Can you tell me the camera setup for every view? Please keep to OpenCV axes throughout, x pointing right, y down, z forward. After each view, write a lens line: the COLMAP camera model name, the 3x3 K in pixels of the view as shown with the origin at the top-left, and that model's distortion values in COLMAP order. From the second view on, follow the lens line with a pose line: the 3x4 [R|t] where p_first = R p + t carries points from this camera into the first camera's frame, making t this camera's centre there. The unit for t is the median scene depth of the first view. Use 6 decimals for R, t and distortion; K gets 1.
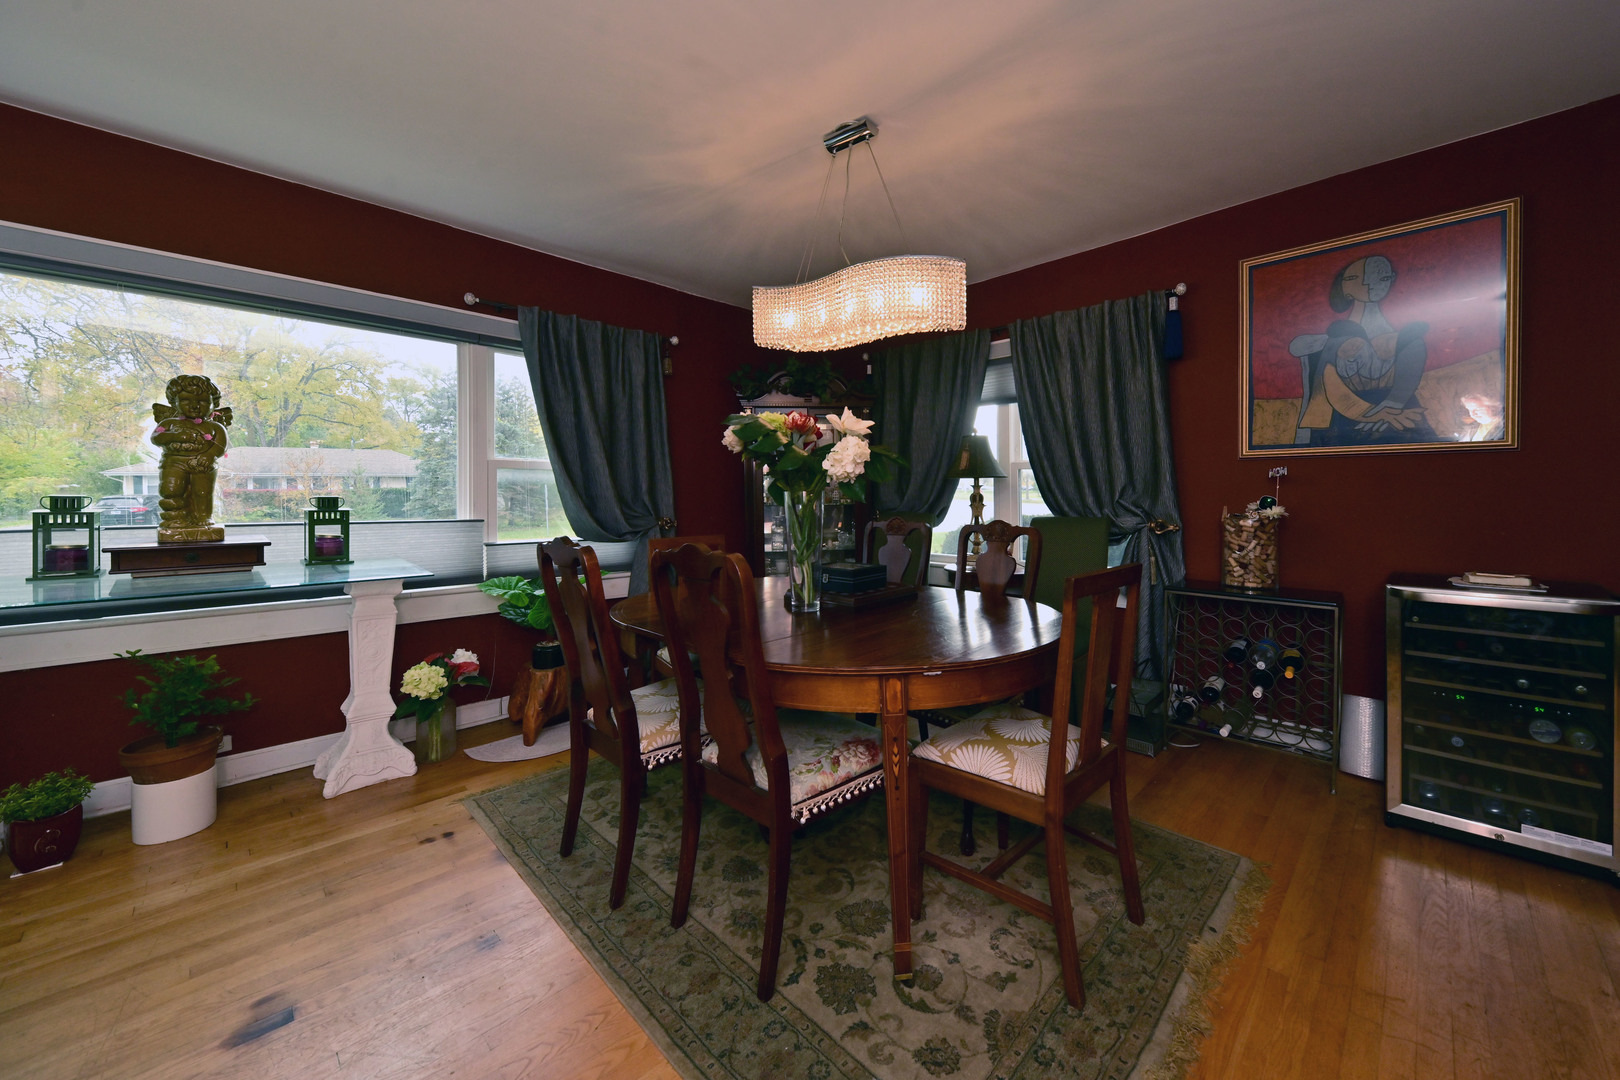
lens RADIAL K [[606.1, 0, 803.8], [0, 606.1, 509.8], [0, 0, 1]] dist [-0.000321, -0.000355]
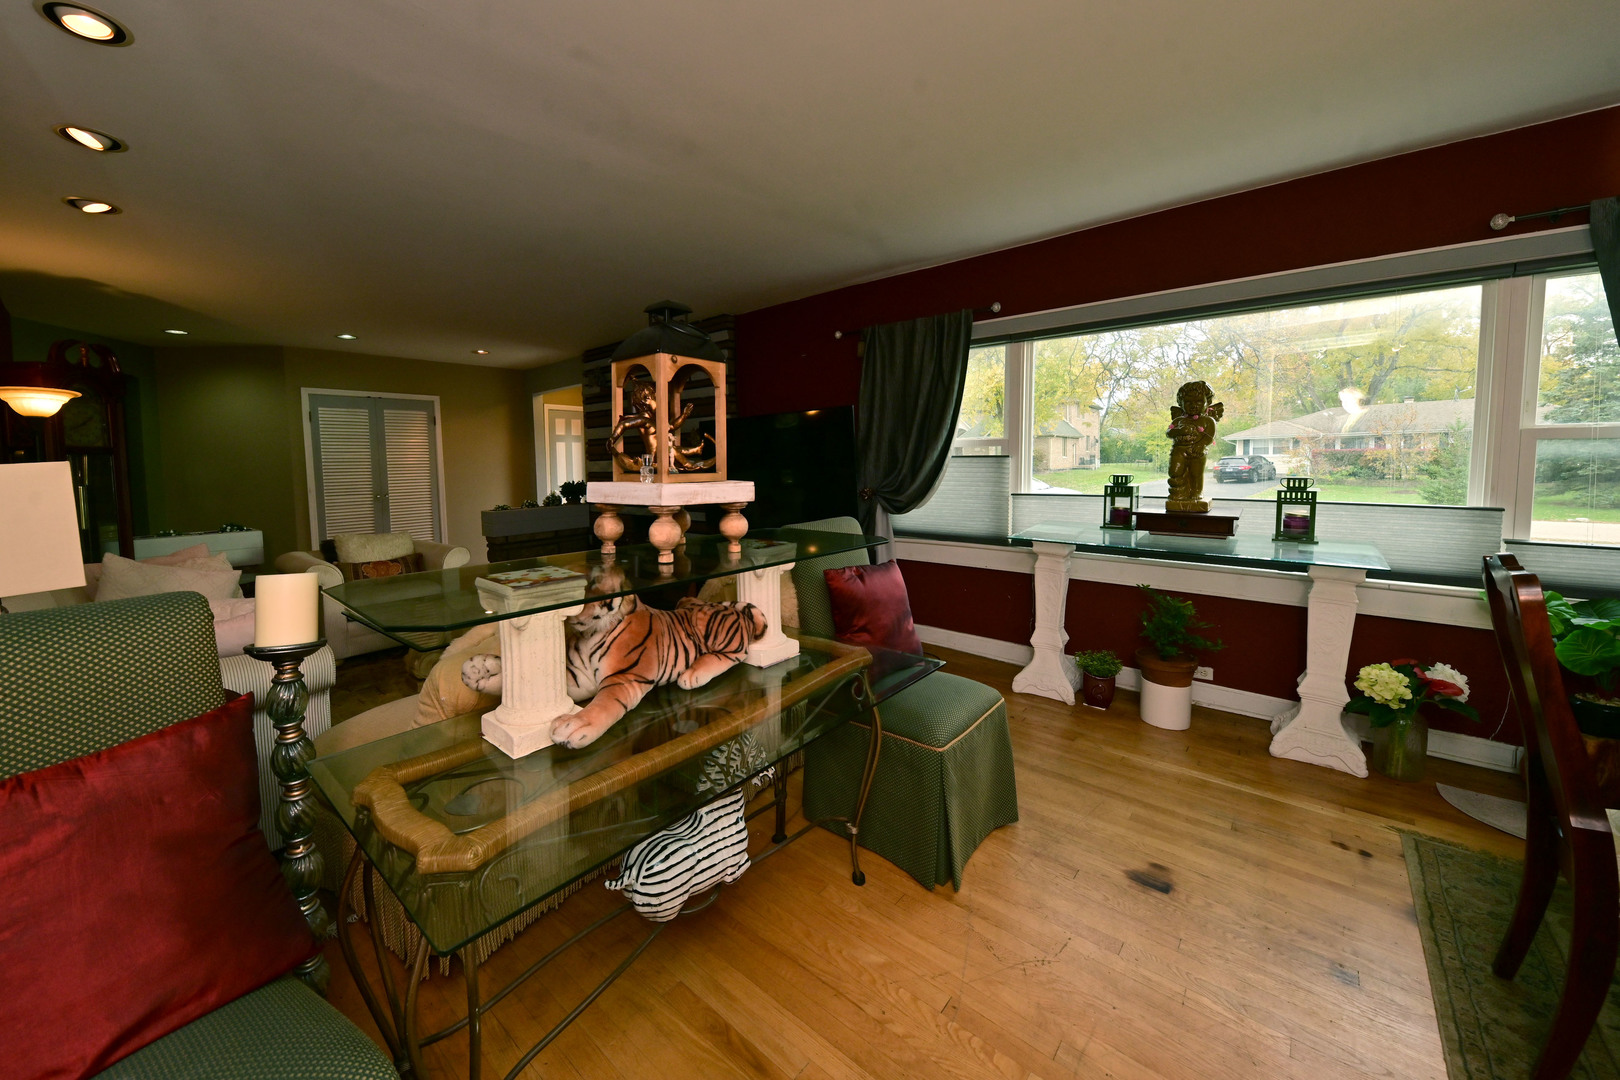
lens RADIAL K [[606.1, 0, 803.8], [0, 606.1, 509.8], [0, 0, 1]] dist [-0.000321, -0.000355]
pose [[0.089859, 0.082983, -0.992491, 0.180275], [-0.009538, 0.996549, 0.082458, -0.044840], [0.995909, 0.002057, 0.090341, 0.061066]]
